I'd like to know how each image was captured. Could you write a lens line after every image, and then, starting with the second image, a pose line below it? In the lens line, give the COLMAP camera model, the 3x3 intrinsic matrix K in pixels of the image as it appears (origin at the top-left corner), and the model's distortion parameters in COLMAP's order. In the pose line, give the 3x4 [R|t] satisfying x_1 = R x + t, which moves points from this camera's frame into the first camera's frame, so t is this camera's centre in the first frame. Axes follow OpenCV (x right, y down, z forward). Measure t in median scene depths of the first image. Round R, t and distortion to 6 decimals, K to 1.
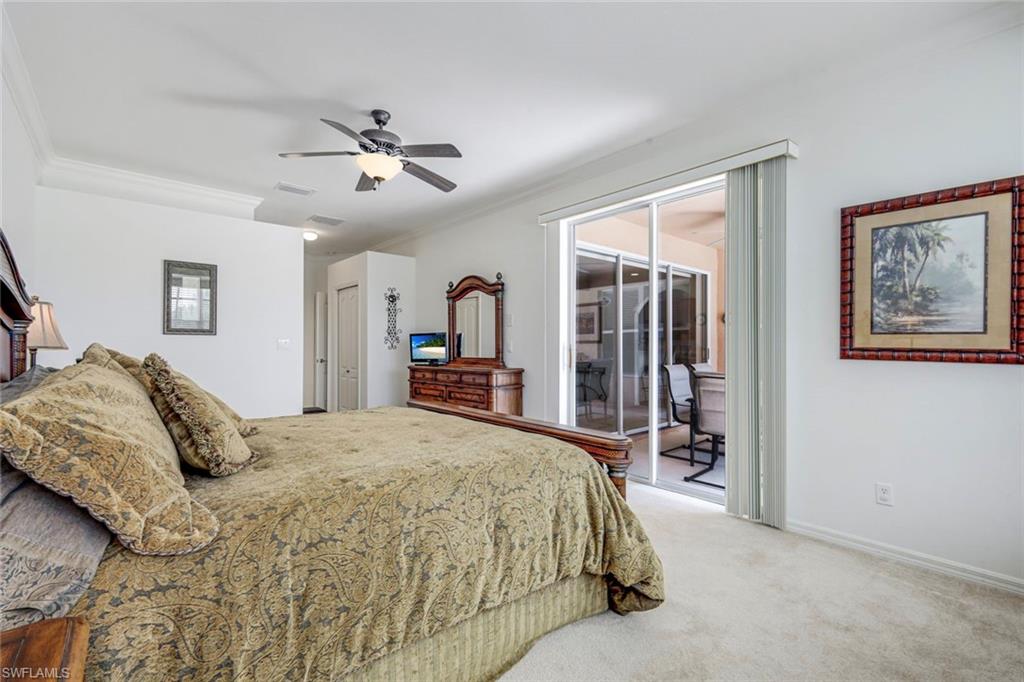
lens RADIAL K [[454.8, 0, 519.2], [0, 454.8, 340.1], [0, 0, 1]] dist [0.003544, 0.000149]
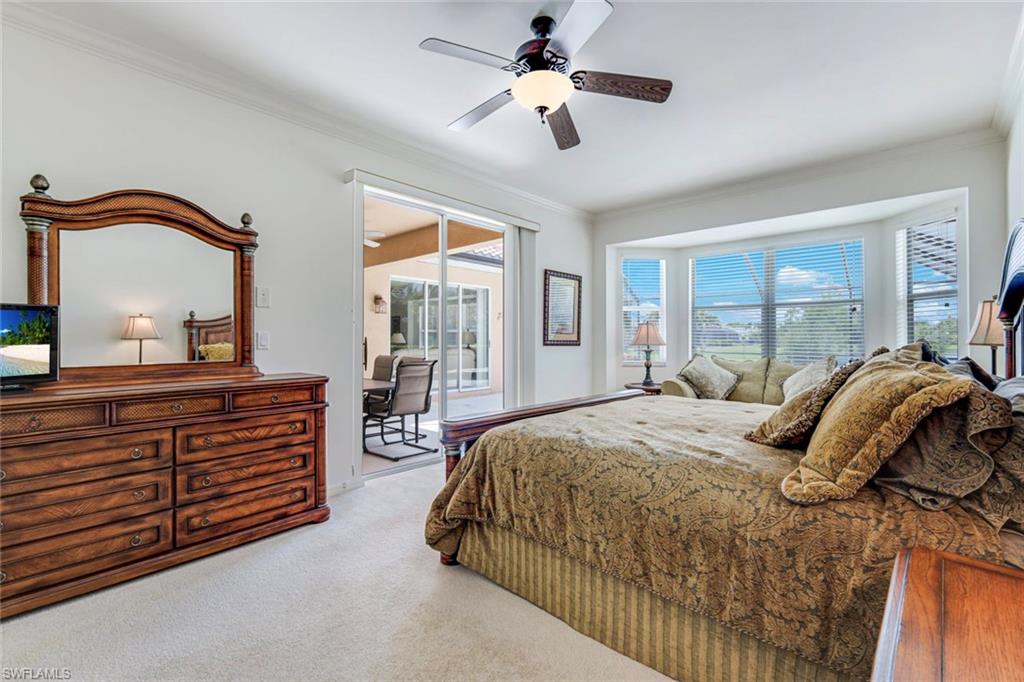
lens RADIAL K [[454.8, 0, 519.2], [0, 454.8, 340.1], [0, 0, 1]] dist [0.003544, 0.000149]
pose [[-0.111445, -0.004842, 0.993759, -0.657852], [-0.012956, 0.999910, 0.003419, 0.006352], [-0.993686, -0.012494, -0.111498, 0.711914]]
